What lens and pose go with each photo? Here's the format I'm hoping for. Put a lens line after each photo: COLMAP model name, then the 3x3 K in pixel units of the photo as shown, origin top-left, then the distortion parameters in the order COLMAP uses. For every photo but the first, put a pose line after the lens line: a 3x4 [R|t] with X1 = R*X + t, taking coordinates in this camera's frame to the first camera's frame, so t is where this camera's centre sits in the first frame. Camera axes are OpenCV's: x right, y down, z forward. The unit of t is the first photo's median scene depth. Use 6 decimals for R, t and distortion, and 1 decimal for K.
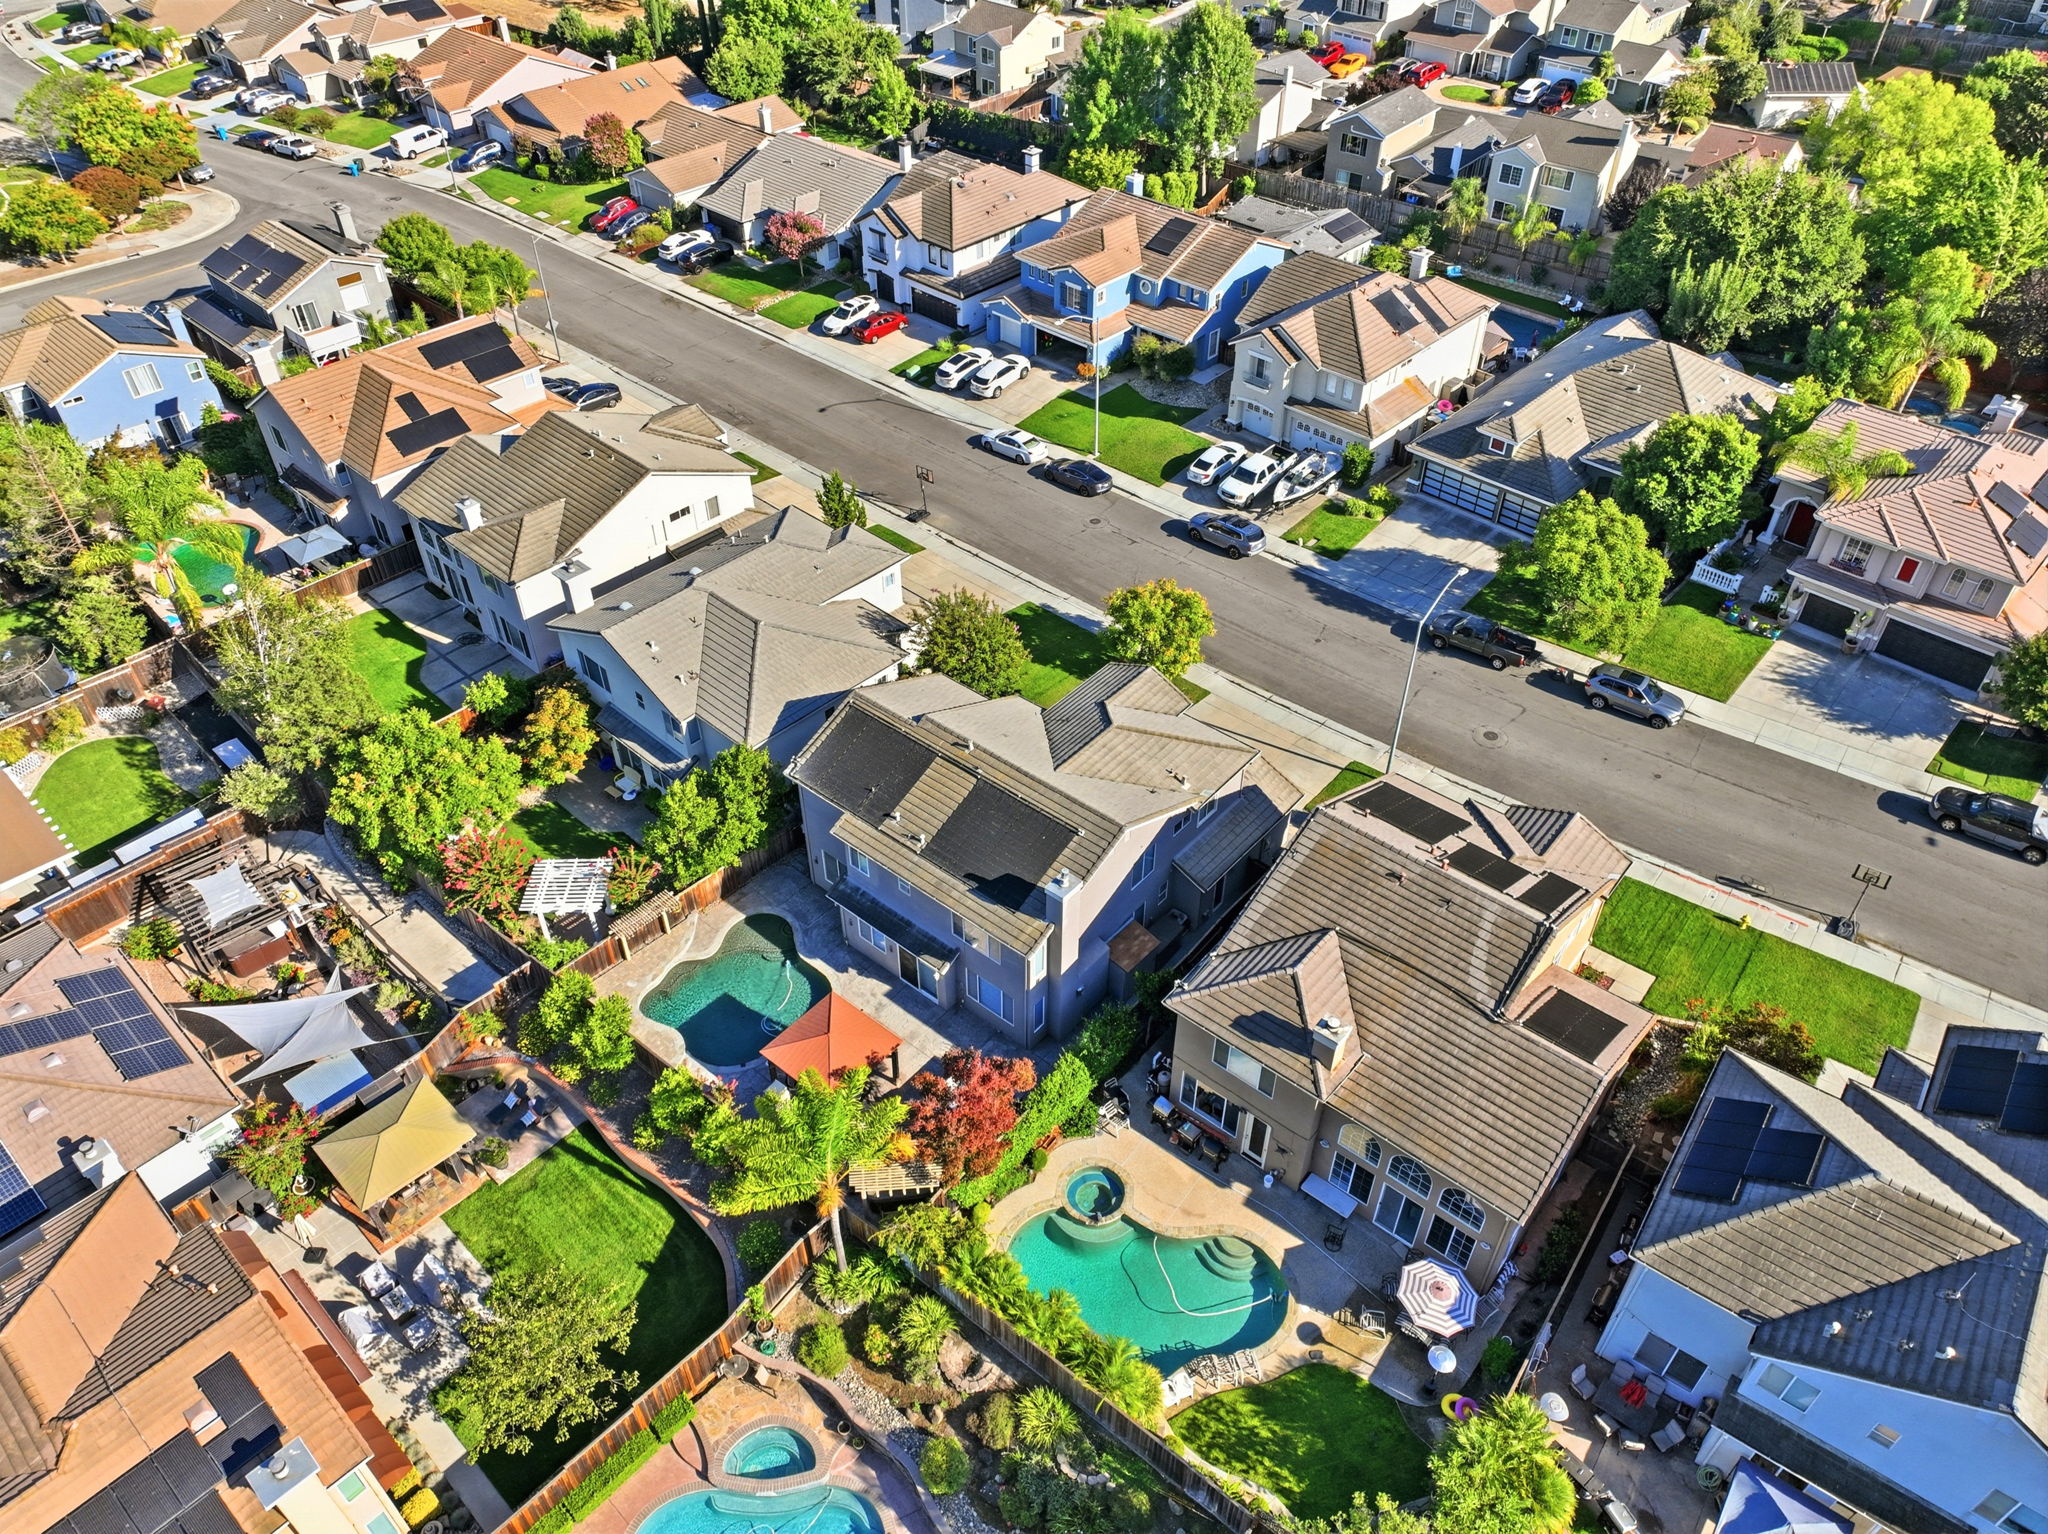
lens RADIAL K [[1434.5, 0, 1029.4], [0, 1434.5, 775.0], [0, 0, 1]] dist [0.004000, 0.008945]
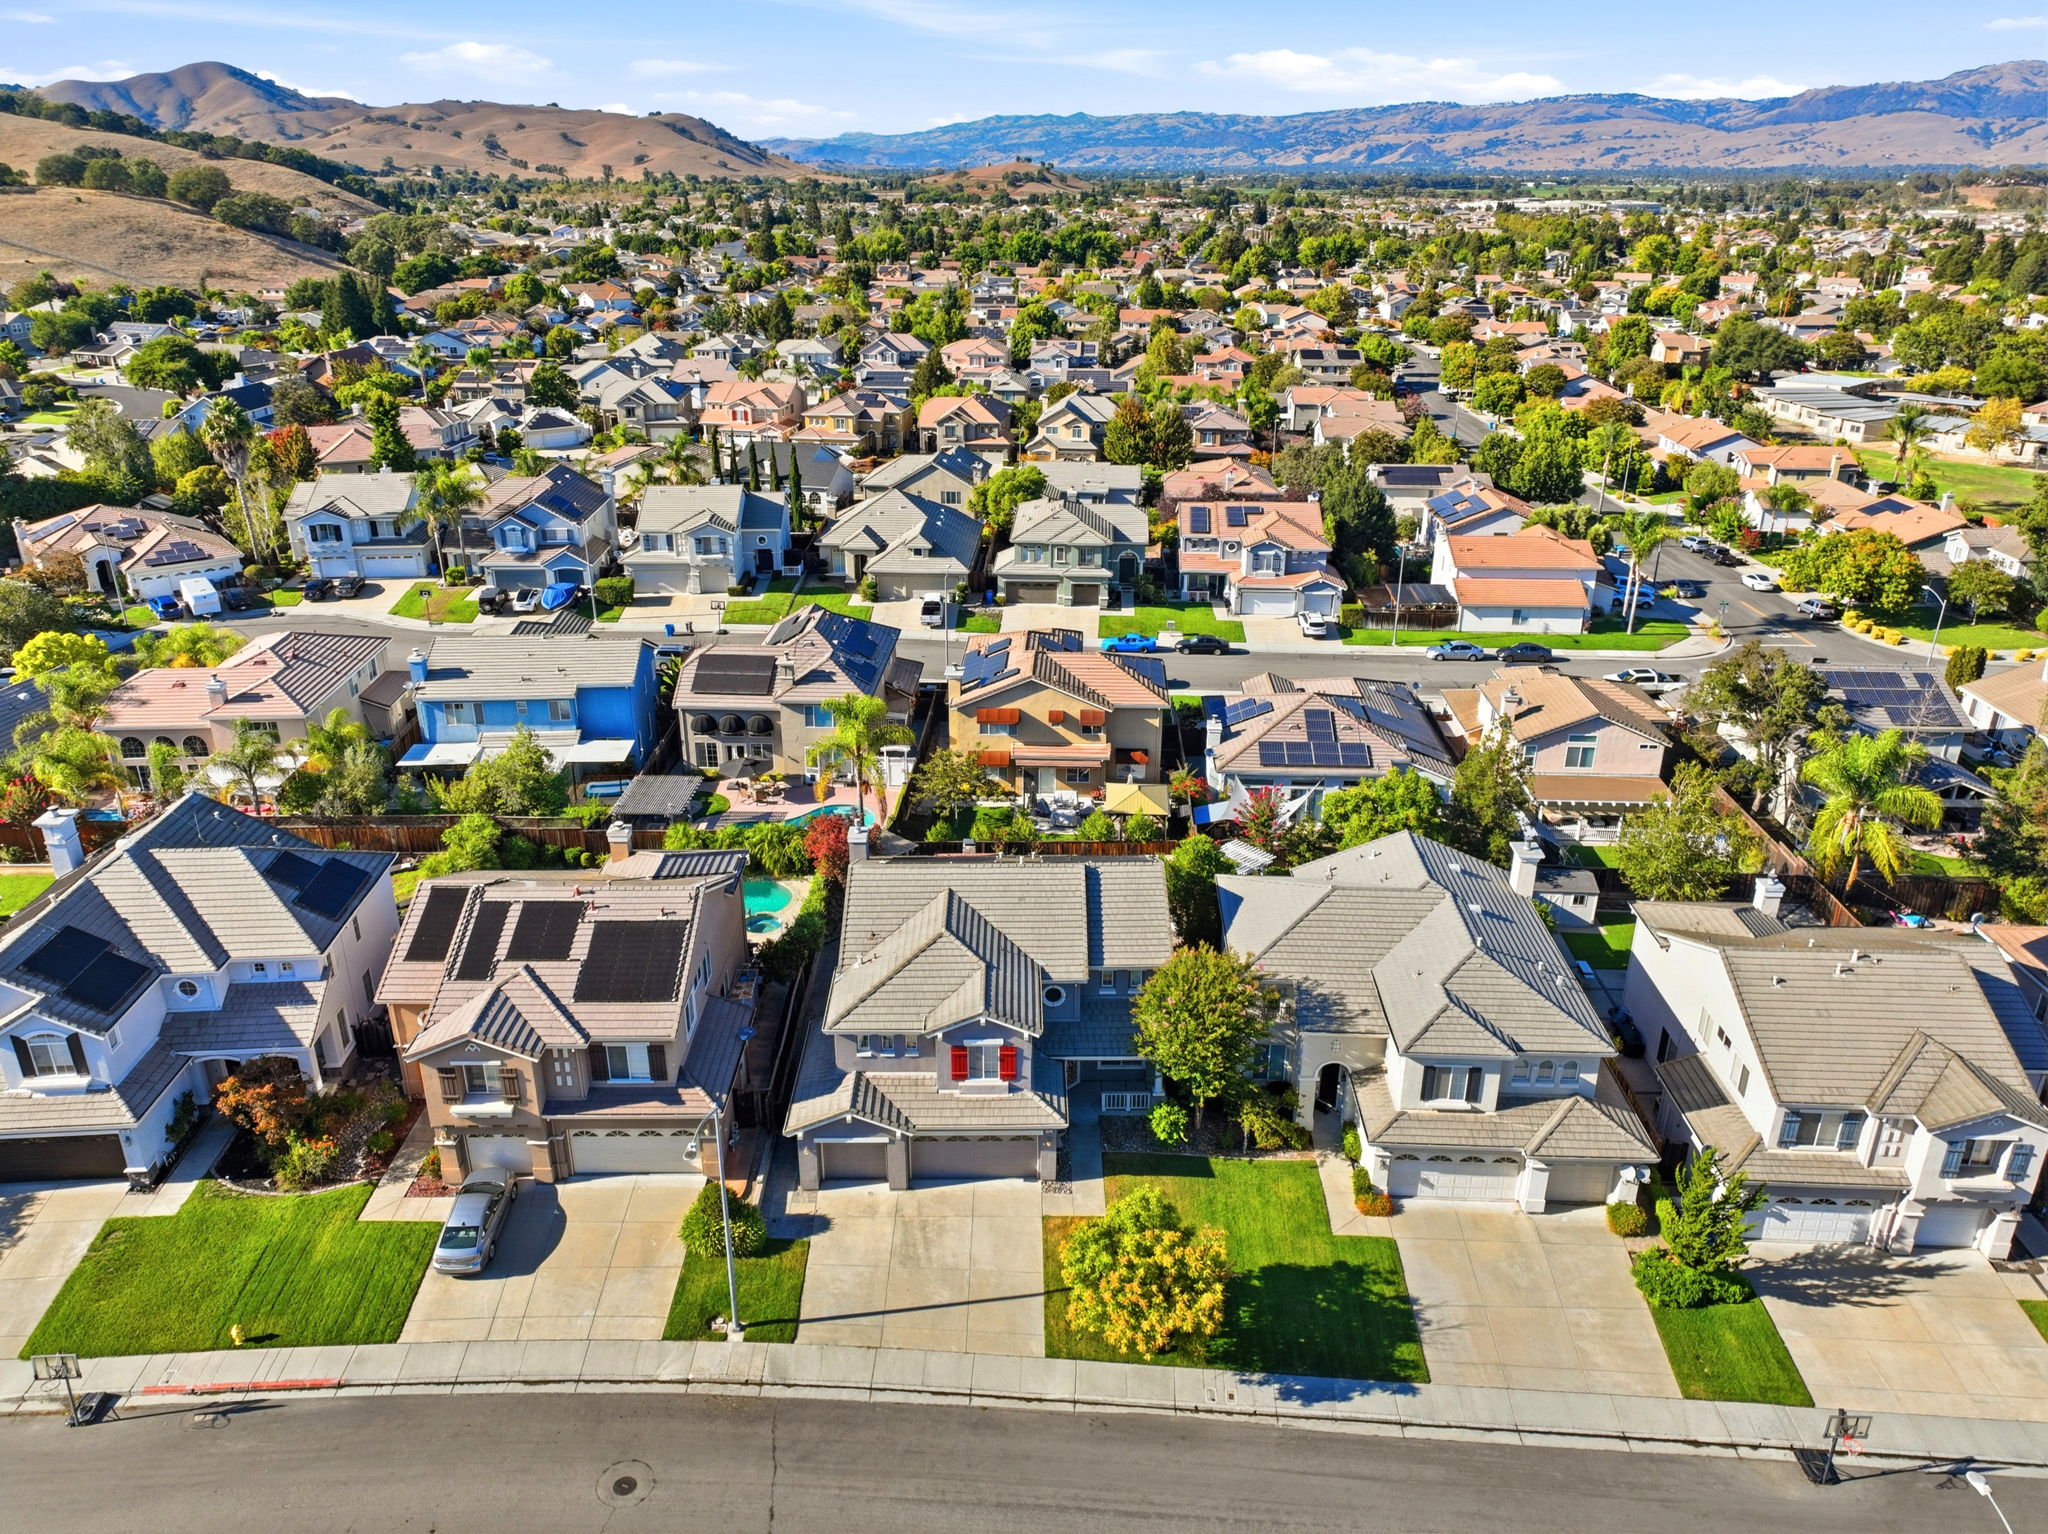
lens RADIAL K [[1434.5, 0, 1029.4], [0, 1434.5, 775.0], [0, 0, 1]] dist [0.004000, 0.008945]
pose [[-0.760085, 0.250654, -0.599536, 0.387637], [-0.433162, 0.492311, 0.754983, -0.574461], [0.484398, 0.833548, -0.265624, 0.799546]]
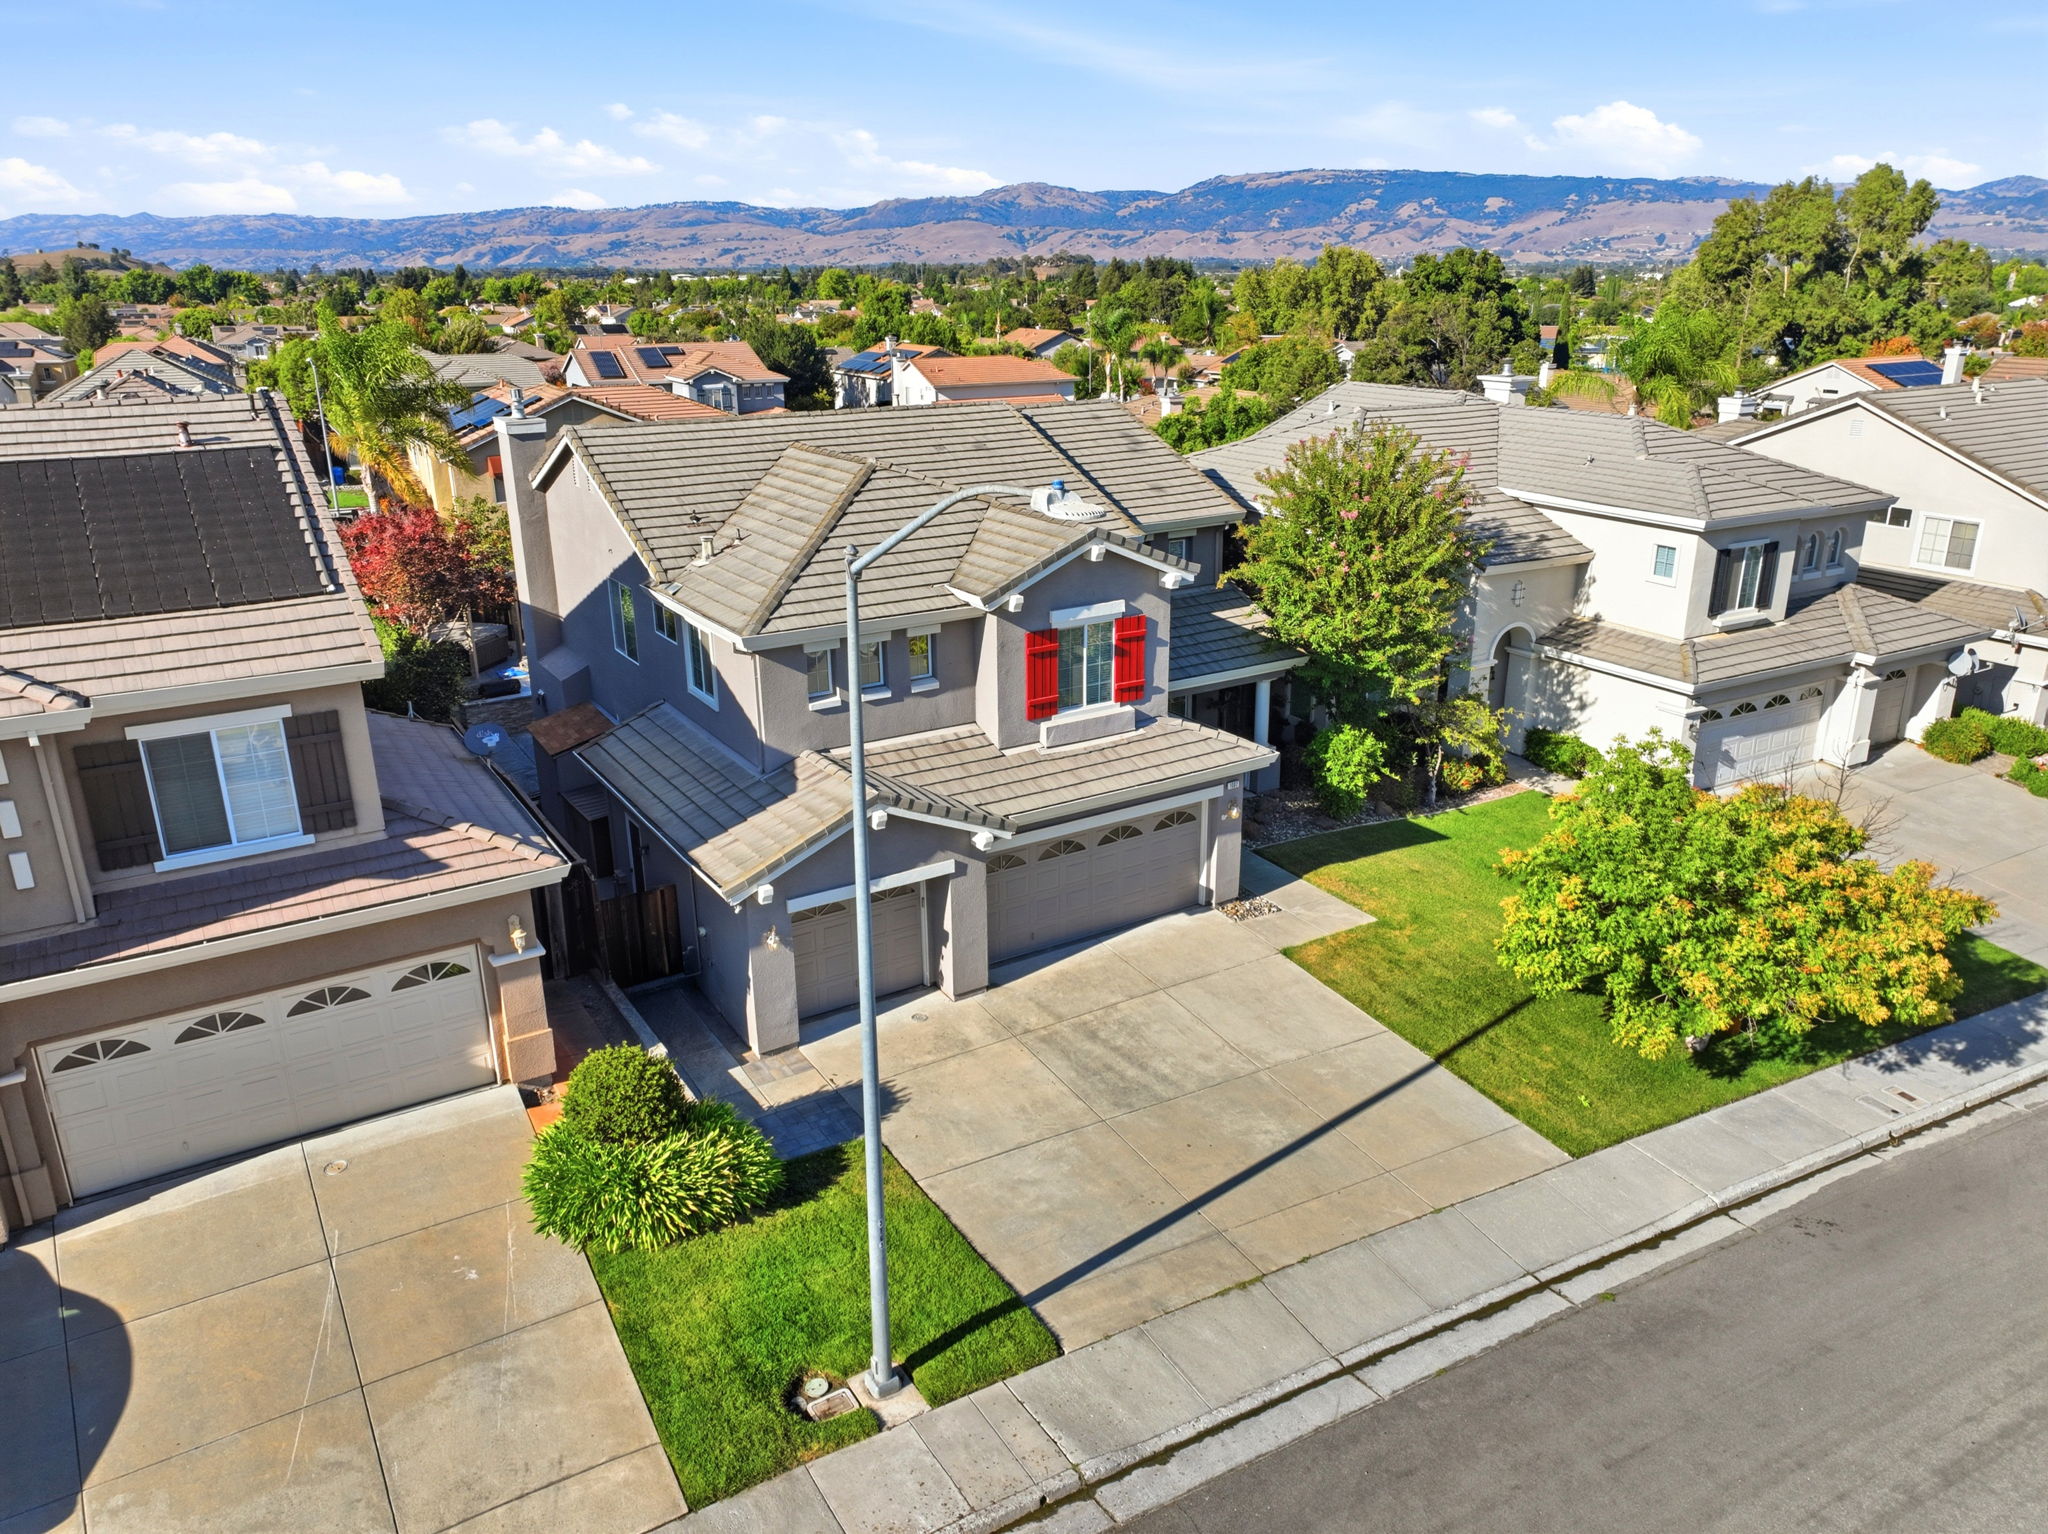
lens RADIAL K [[1440.0, 0, 1028.4], [0, 1440.0, 766.4], [0, 0, 1]] dist [-0.003278, 0.020667]
pose [[-0.306596, 0.312120, -0.899211, 0.325933], [-0.625355, 0.646158, 0.437506, -0.136650], [0.717586, 0.696463, -0.002923, 0.734717]]
